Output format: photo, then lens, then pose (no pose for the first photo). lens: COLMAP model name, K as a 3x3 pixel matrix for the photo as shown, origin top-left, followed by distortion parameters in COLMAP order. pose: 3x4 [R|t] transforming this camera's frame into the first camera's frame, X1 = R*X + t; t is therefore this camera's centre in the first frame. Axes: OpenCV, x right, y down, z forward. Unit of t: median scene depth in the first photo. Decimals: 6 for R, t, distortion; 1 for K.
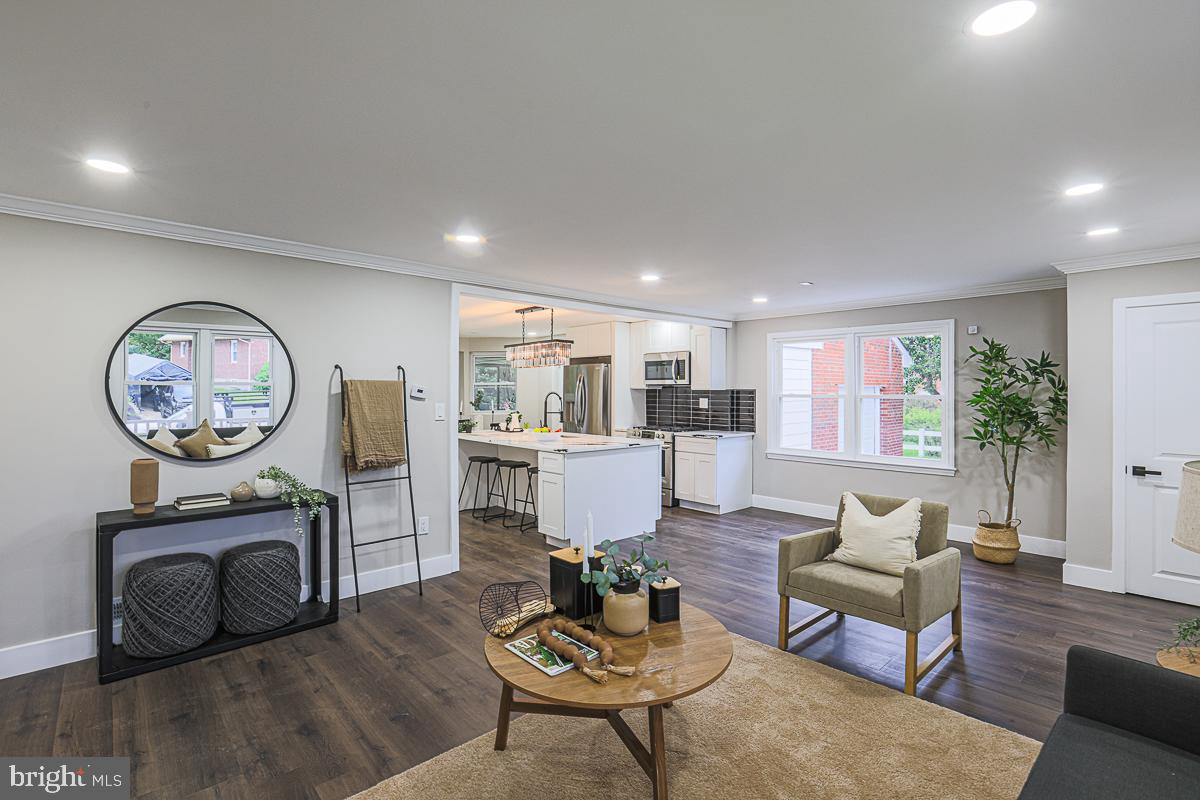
lens RADIAL K [[557.8, 0, 599.4], [0, 557.8, 392.6], [0, 0, 1]] dist [-0.049592, 0.015807]
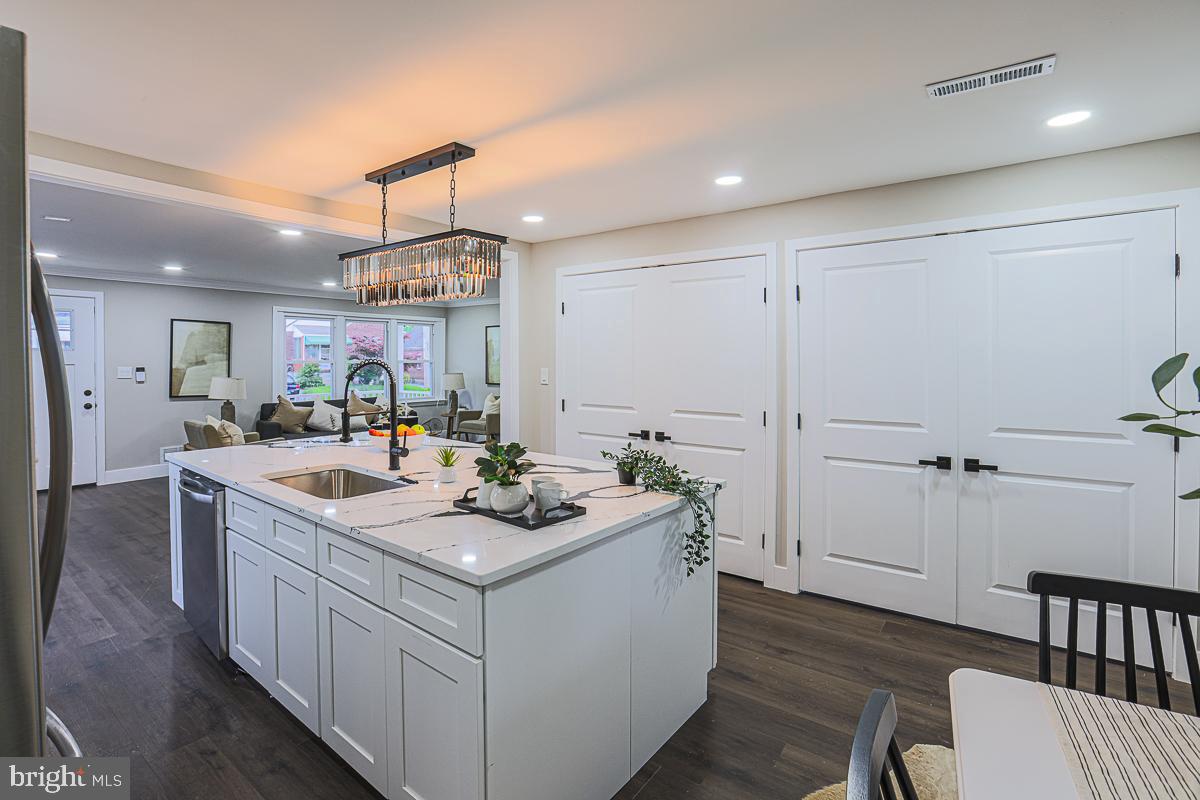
lens RADIAL K [[552.7, 0, 597.4], [0, 552.7, 363.0], [0, 0, 1]] dist [-0.026103, 0.005141]
pose [[-0.983015, 0.000567, -0.183523, -0.209763], [-0.001917, 0.999909, 0.013357, -0.005972], [0.183514, 0.013482, -0.982925, 1.755265]]
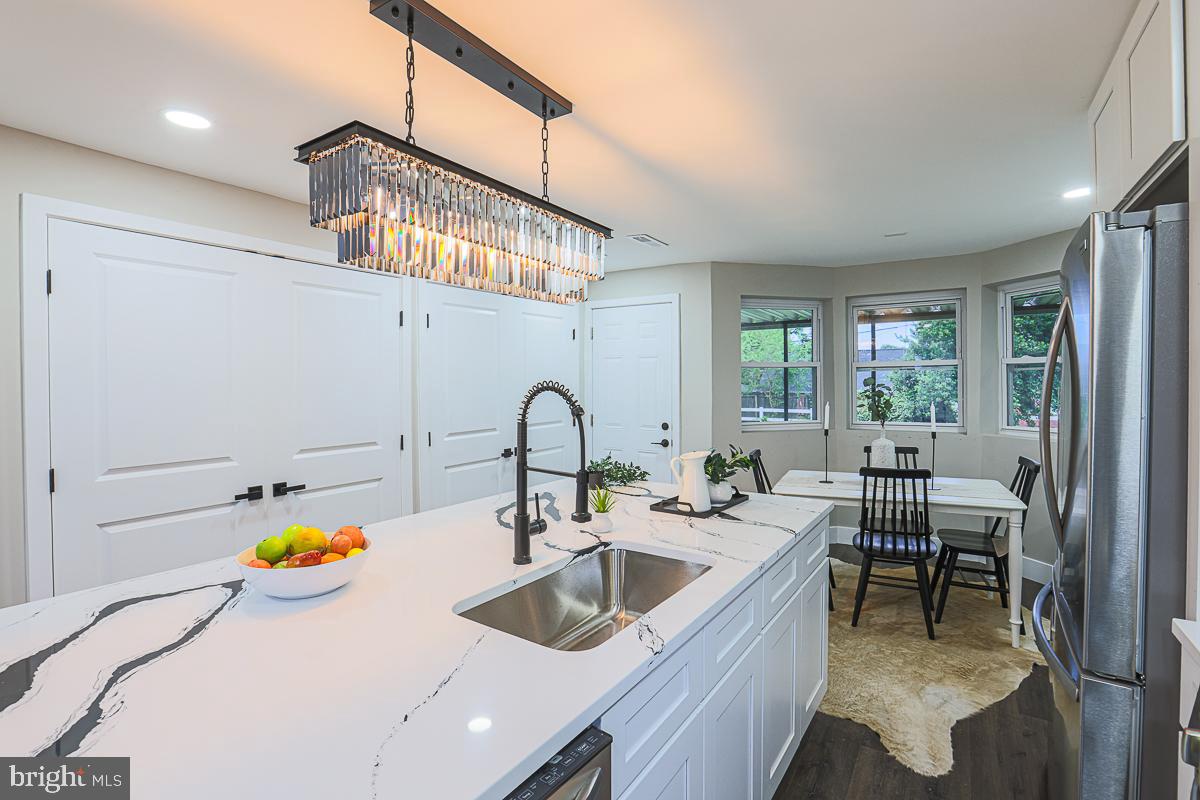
lens RADIAL K [[557.8, 0, 607.0], [0, 557.8, 388.8], [0, 0, 1]] dist [-0.049592, 0.015807]
pose [[0.252763, 0.010188, -0.967475, 0.186645], [0.003170, 0.999930, 0.011358, -0.001712], [0.967523, -0.005938, 0.252713, 1.198622]]
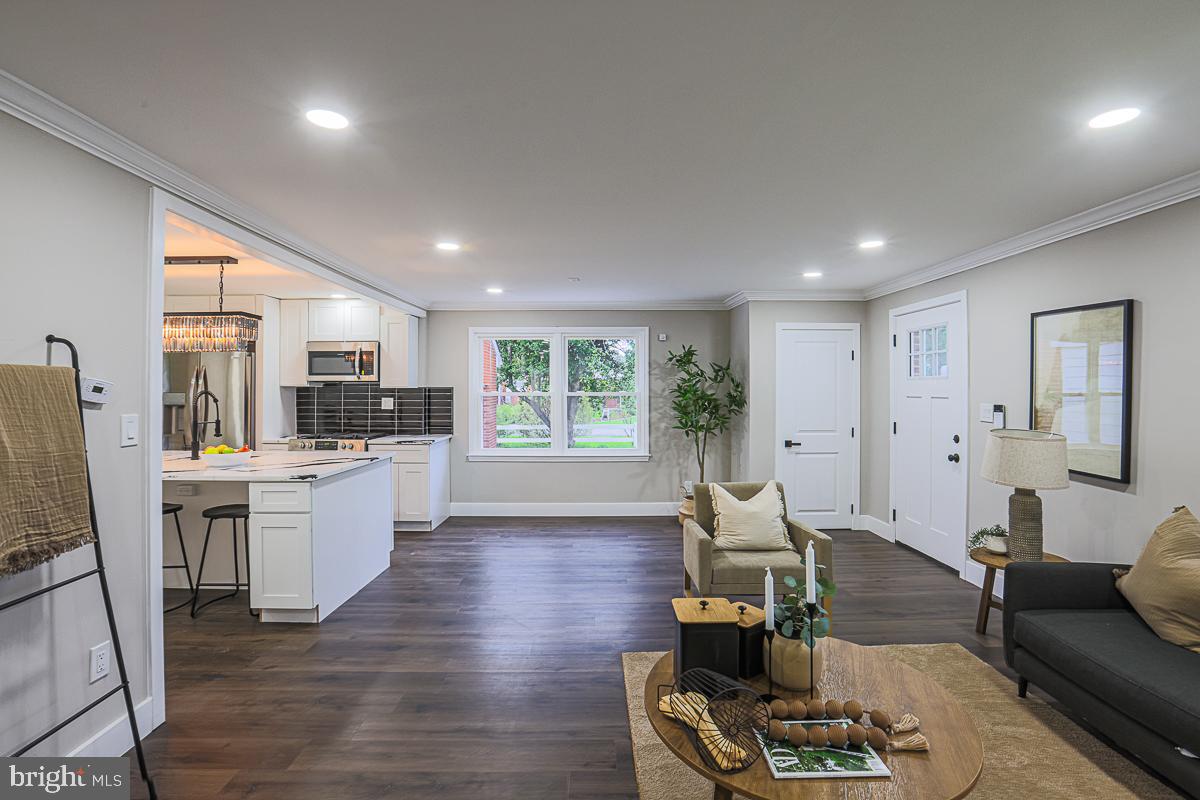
lens RADIAL K [[557.8, 0, 598.5], [0, 557.8, 388.8], [0, 0, 1]] dist [-0.049592, 0.015807]
pose [[0.671114, -0.002794, 0.741349, -0.309297], [0.005123, 0.999987, -0.000868, -0.001021], [-0.741336, 0.004380, 0.671120, 0.281030]]
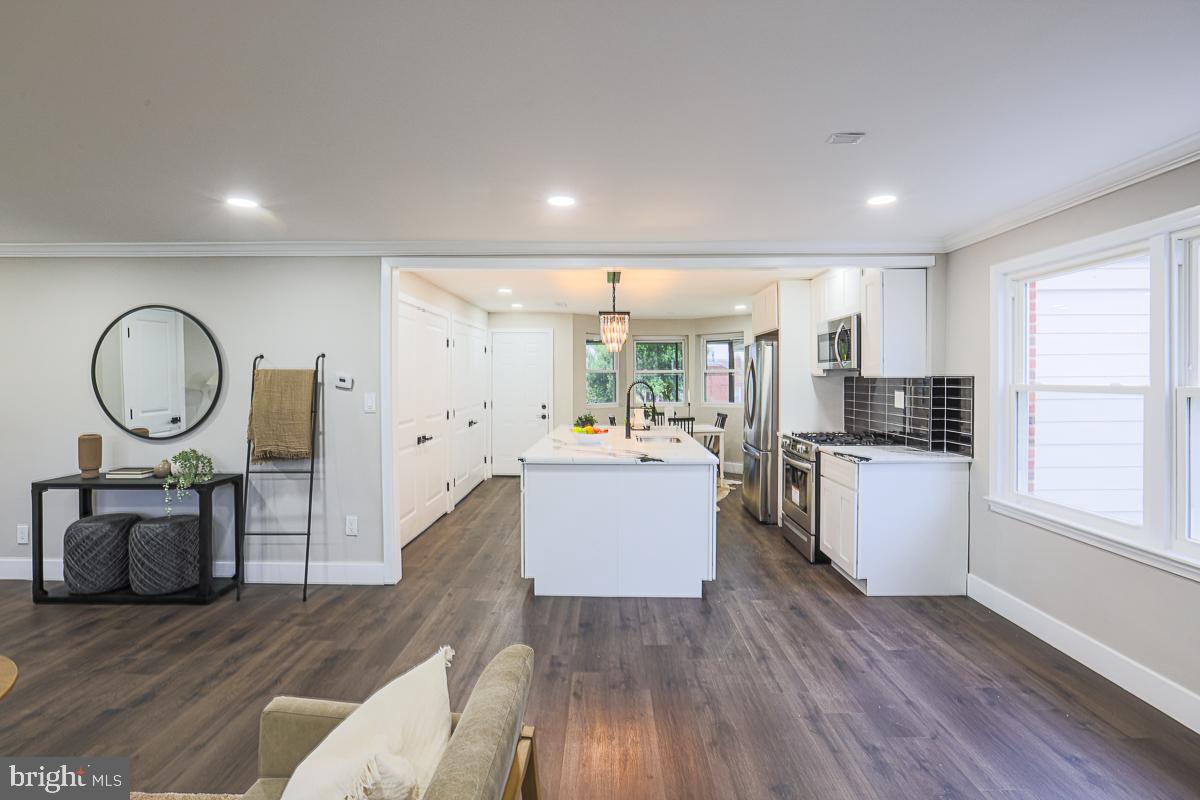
lens RADIAL K [[557.8, 0, 601.0], [0, 557.8, 380.8], [0, 0, 1]] dist [-0.049592, 0.015807]
pose [[0.729029, 0.000156, -0.684483, 0.500606], [-0.000387, 1.000000, -0.000184, -0.000915], [0.684483, 0.000399, 0.729029, 0.503676]]
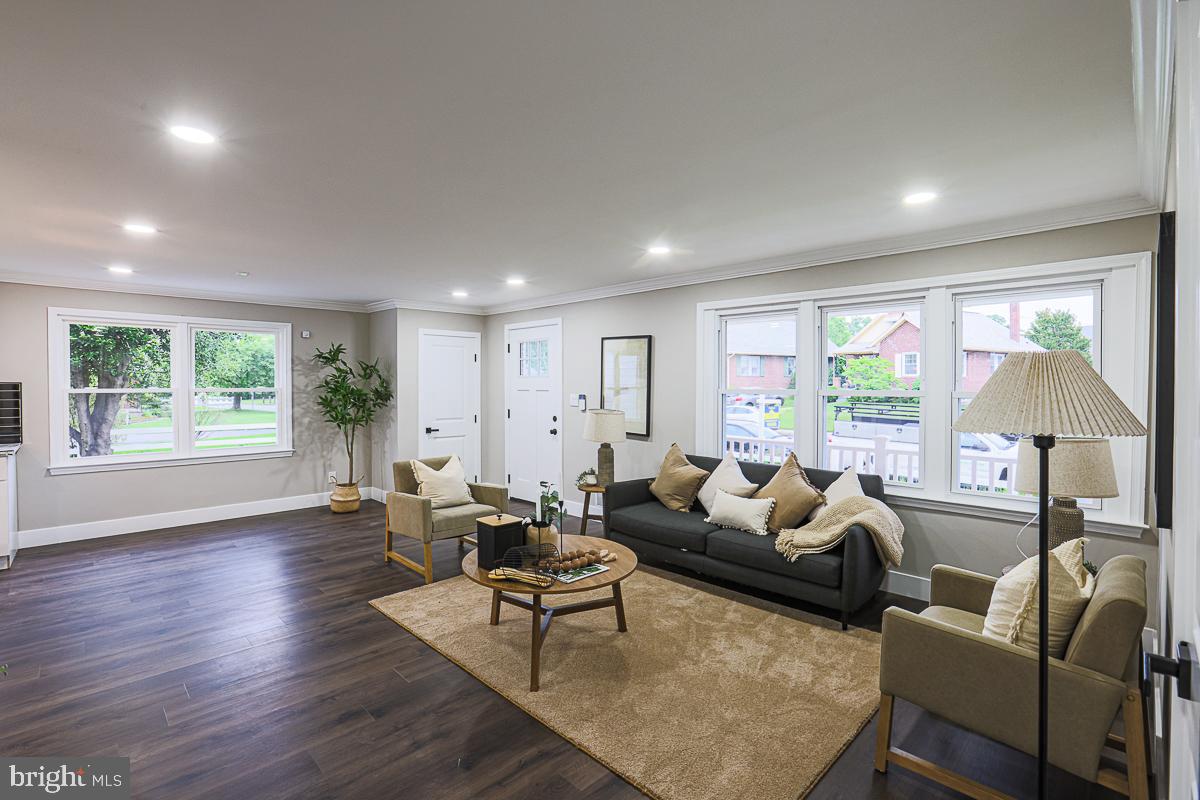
lens RADIAL K [[557.8, 0, 595.9], [0, 557.8, 394.0], [0, 0, 1]] dist [-0.049592, 0.015807]
pose [[-0.031310, -0.019301, 0.999323, -0.567519], [0.004867, 0.999799, 0.019463, -0.001325], [-0.999498, 0.005474, -0.031210, 0.379634]]
